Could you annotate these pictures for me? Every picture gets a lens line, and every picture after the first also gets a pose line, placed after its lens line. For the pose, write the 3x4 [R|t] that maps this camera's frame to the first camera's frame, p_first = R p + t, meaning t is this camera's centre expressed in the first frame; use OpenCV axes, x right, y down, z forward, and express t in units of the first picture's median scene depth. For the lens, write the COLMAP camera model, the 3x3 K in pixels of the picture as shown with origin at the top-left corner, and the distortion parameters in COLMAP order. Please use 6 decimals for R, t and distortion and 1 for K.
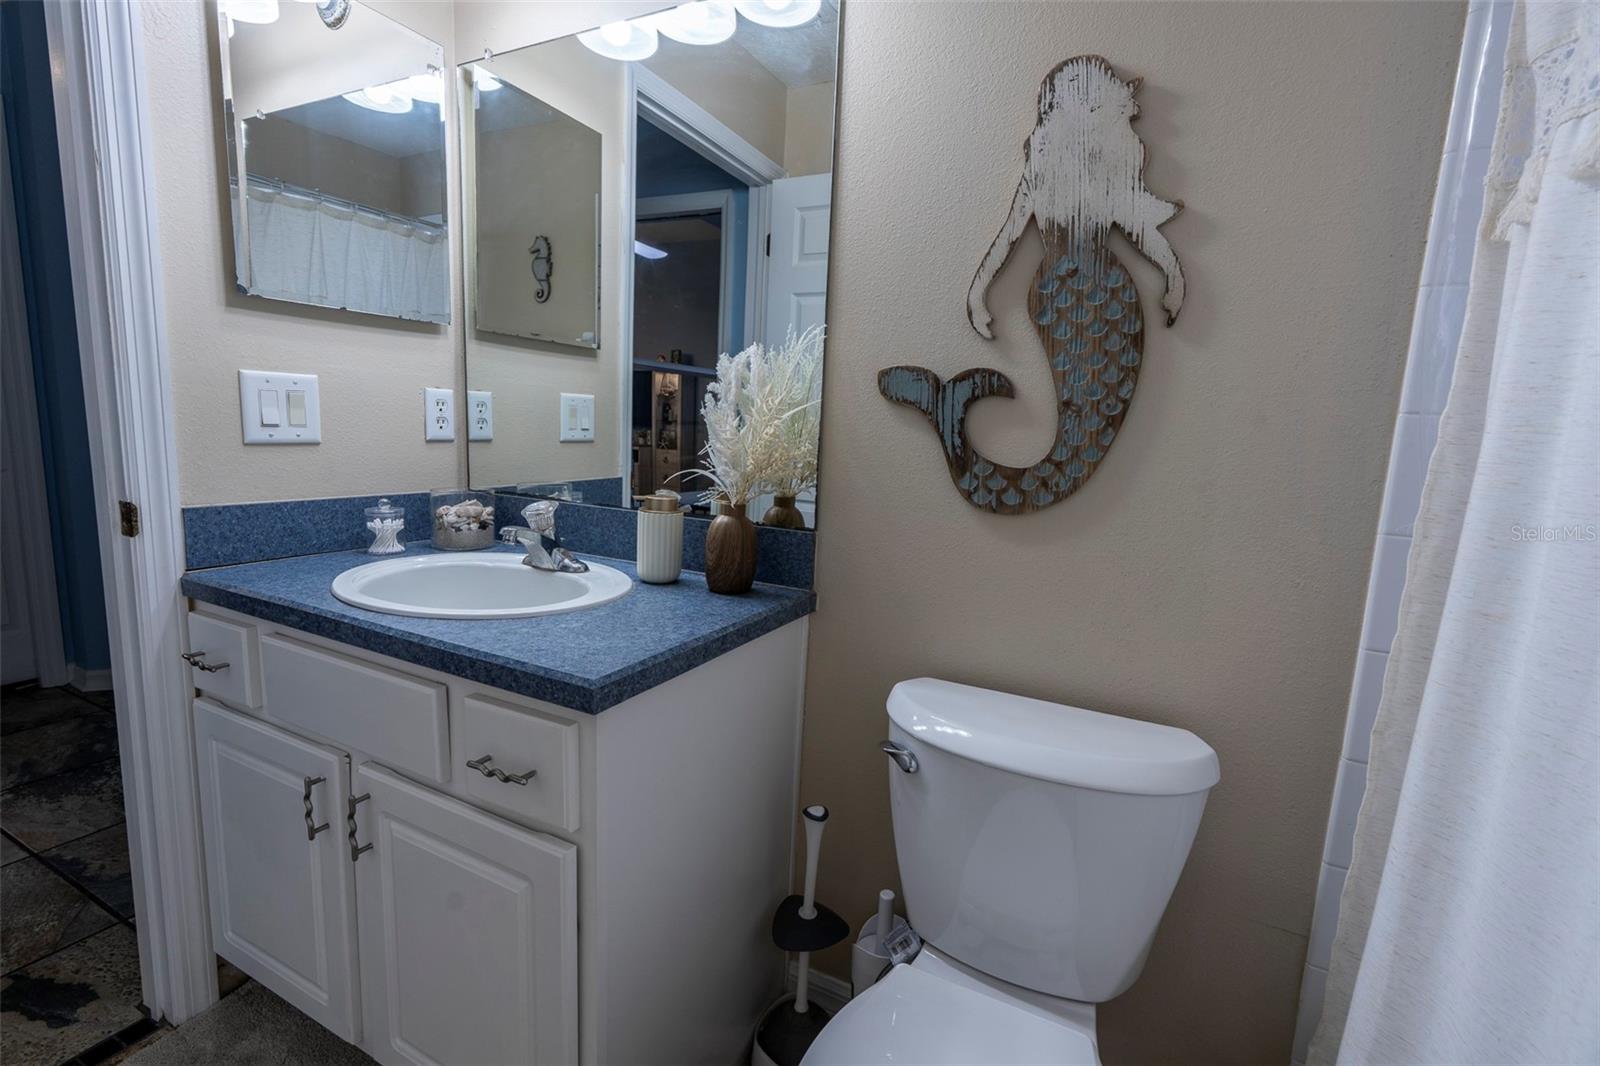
lens RADIAL K [[721.9, 0, 802.1], [0, 721.9, 532.3], [0, 0, 1]] dist [-0.006084, 0.001476]
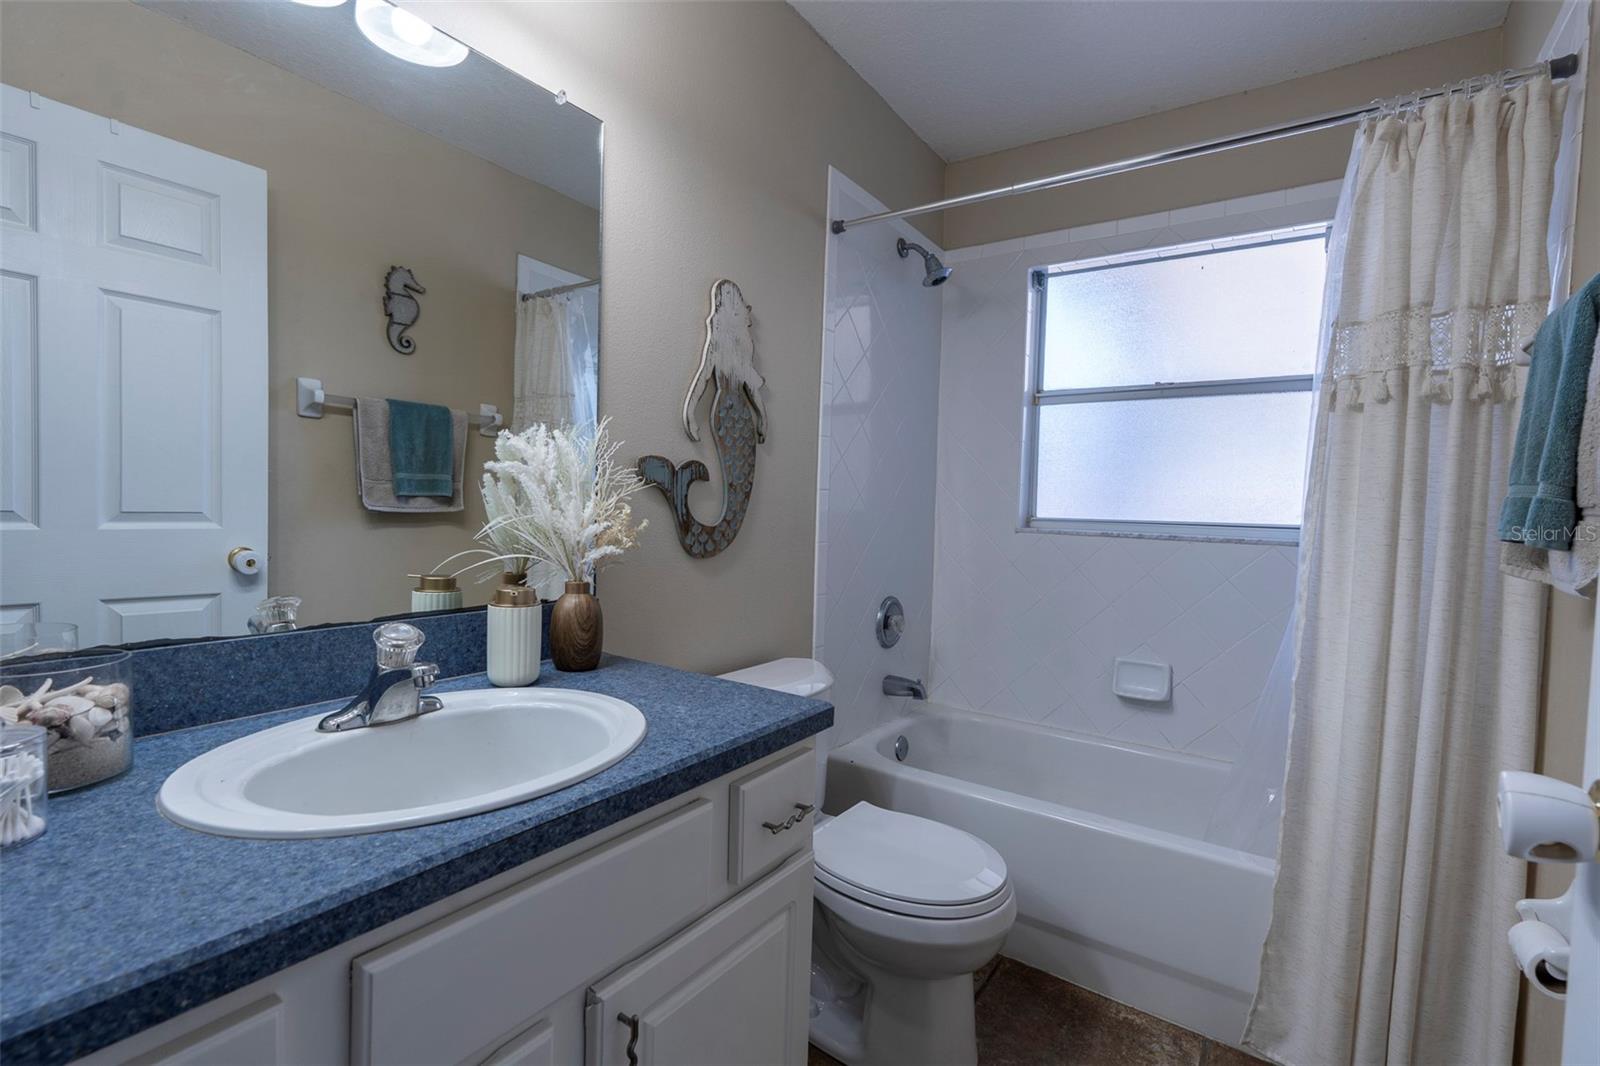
lens RADIAL K [[721.9, 0, 802.1], [0, 721.9, 532.3], [0, 0, 1]] dist [-0.006084, 0.001476]
pose [[0.138565, -0.081159, 0.987022, -1.219180], [0.126851, 0.989882, 0.063585, -0.154750], [-0.982196, 0.116394, 0.147458, 0.612179]]
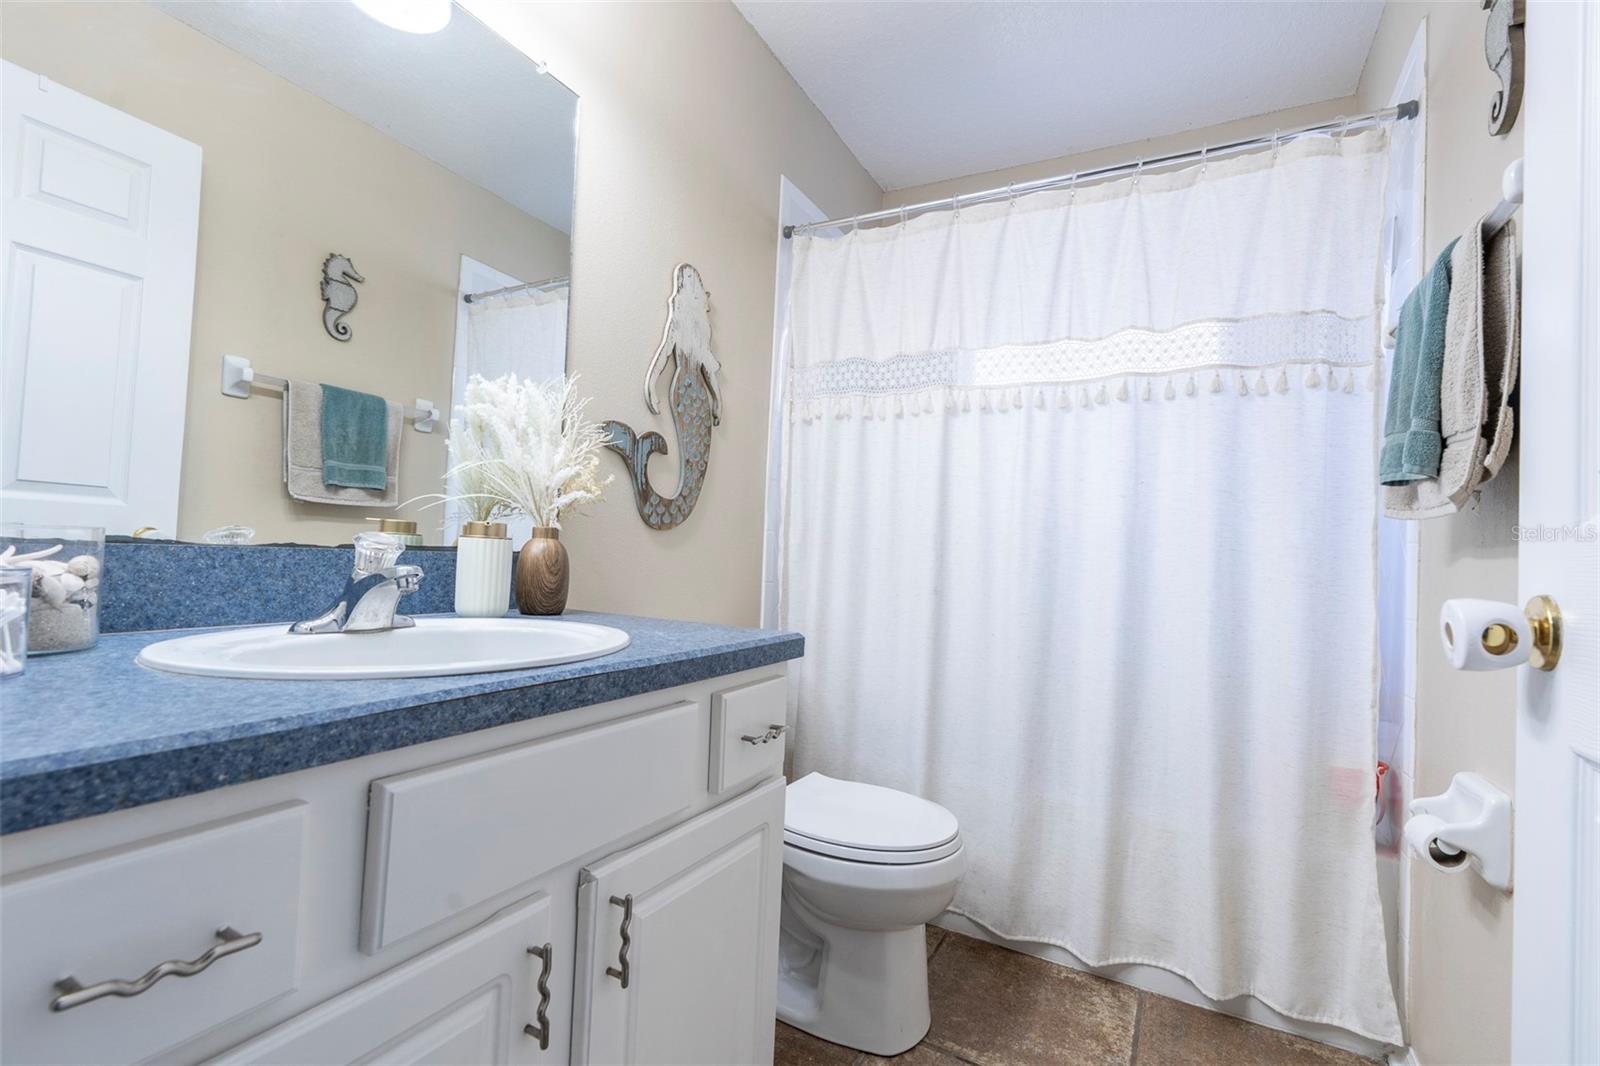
lens RADIAL K [[721.9, 0, 802.1], [0, 721.9, 532.3], [0, 0, 1]] dist [-0.006084, 0.001476]
pose [[0.030040, -0.014950, 0.999437, -1.282614], [0.111566, 0.993690, 0.011511, -0.005345], [-0.993303, 0.111157, 0.031518, 0.700740]]
